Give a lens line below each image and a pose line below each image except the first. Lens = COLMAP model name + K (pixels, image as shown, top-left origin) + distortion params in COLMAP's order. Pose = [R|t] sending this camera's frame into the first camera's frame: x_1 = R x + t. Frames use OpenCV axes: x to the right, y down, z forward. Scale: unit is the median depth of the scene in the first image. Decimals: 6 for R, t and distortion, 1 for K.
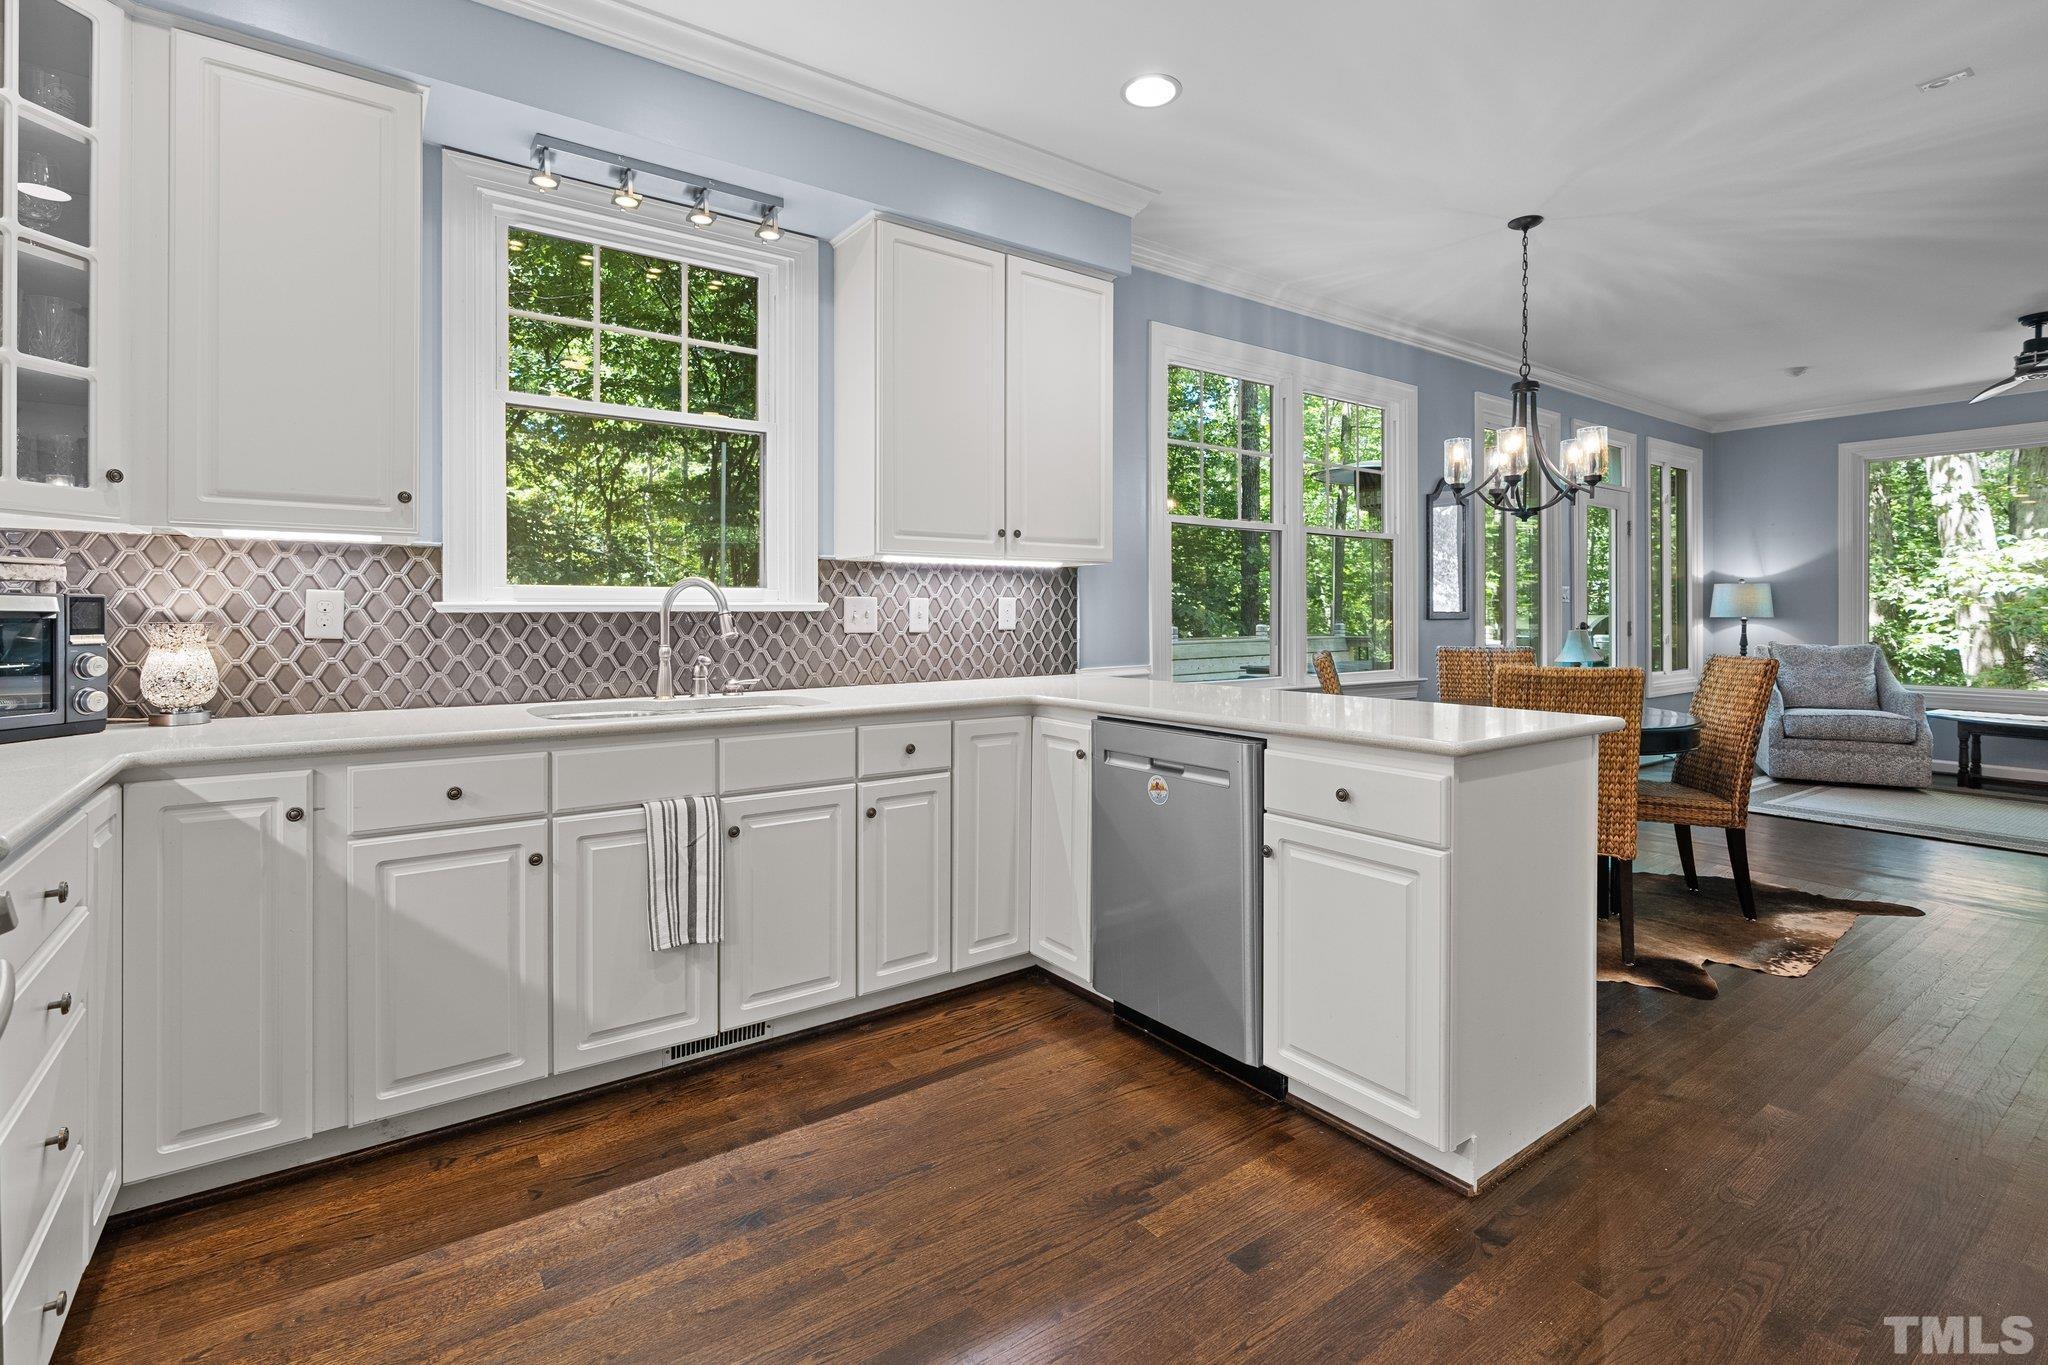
lens RADIAL K [[933.2, 0, 1017.6], [0, 933.2, 623.7], [0, 0, 1]] dist [-0.009555, 0.003396]
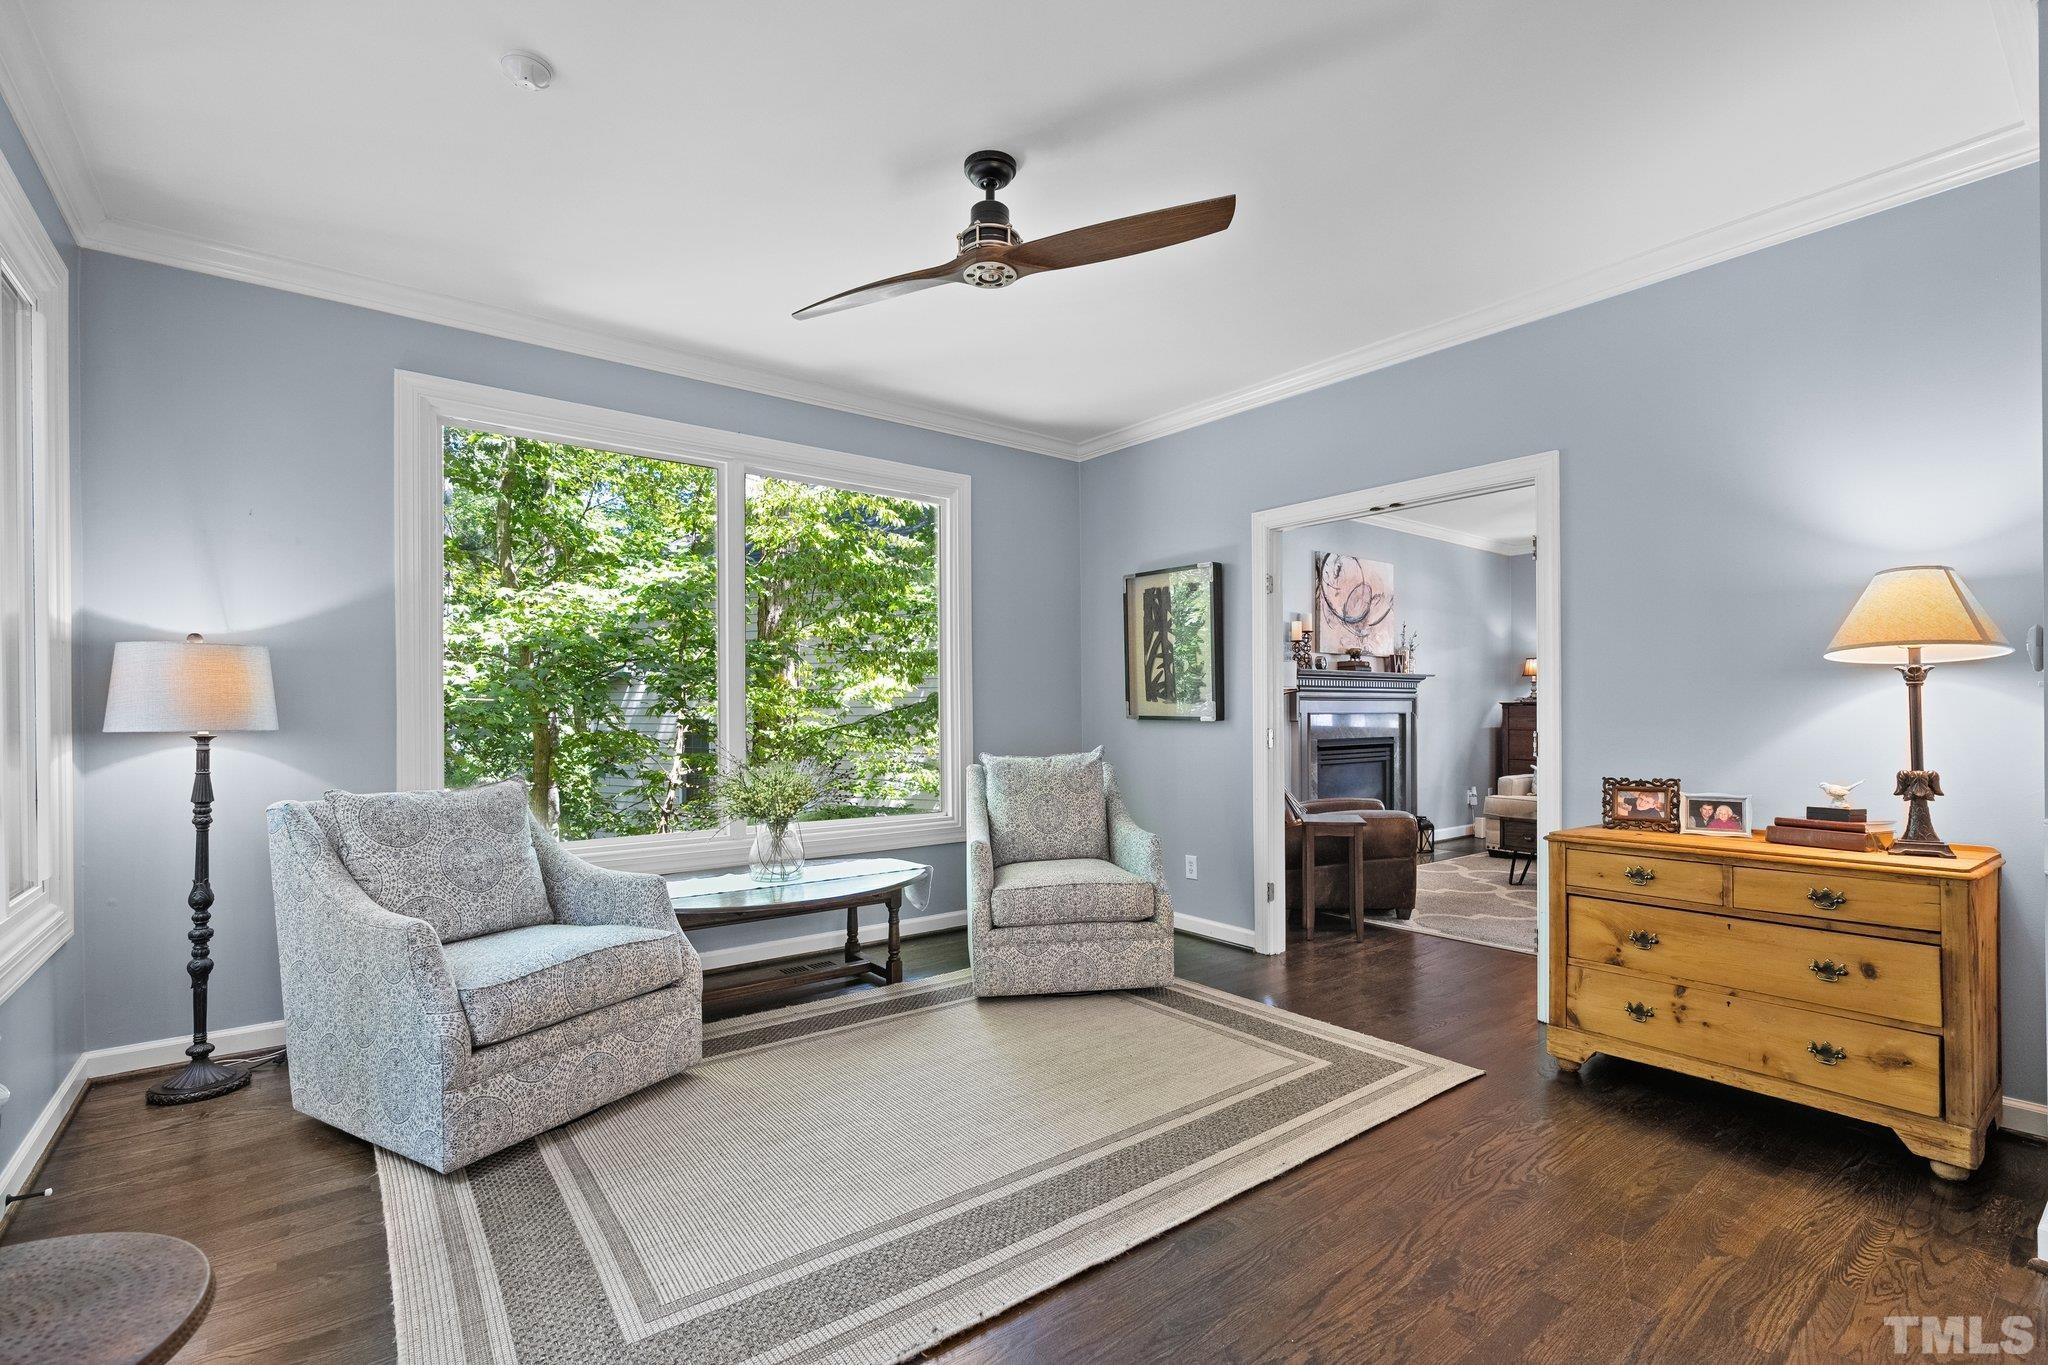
lens RADIAL K [[933.2, 0, 1028.3], [0, 933.2, 709.9], [0, 0, 1]] dist [-0.009555, 0.003396]
pose [[-0.048983, 0.000186, 0.998800, 0.808952], [0.017261, 0.999851, 0.000660, -0.021446], [-0.998650, 0.017272, -0.048979, 1.451721]]
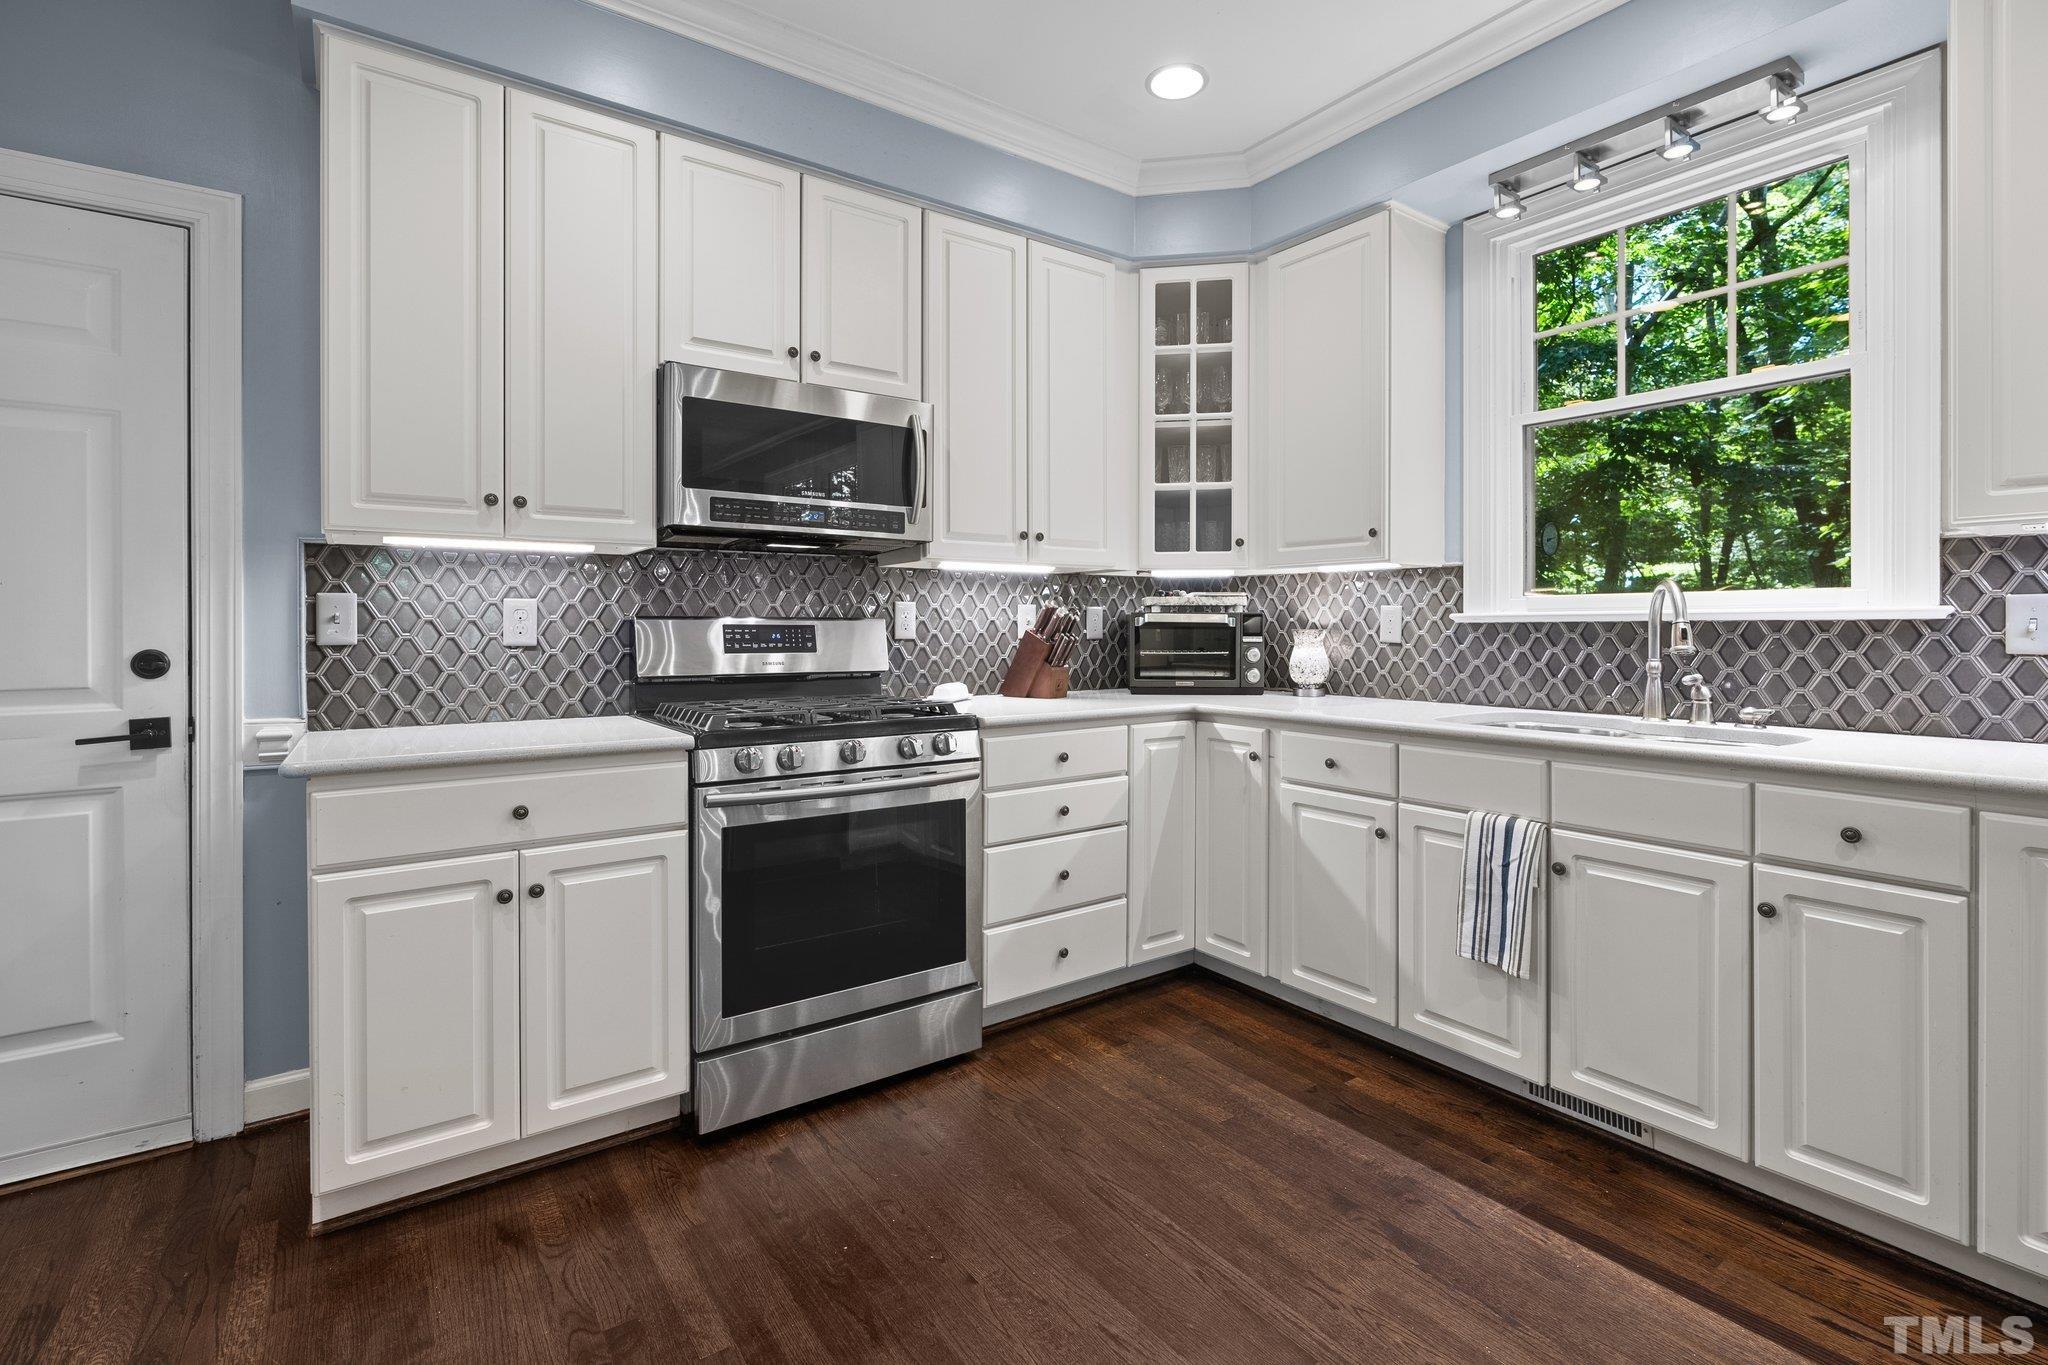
lens RADIAL K [[933.2, 0, 1021.5], [0, 933.2, 630.7], [0, 0, 1]] dist [-0.009555, 0.003396]
pose [[-0.003100, 0.005769, -0.999979, 0.402260], [-0.010181, 0.999931, 0.005801, -0.002274], [0.999943, 0.010199, -0.003041, 0.336605]]
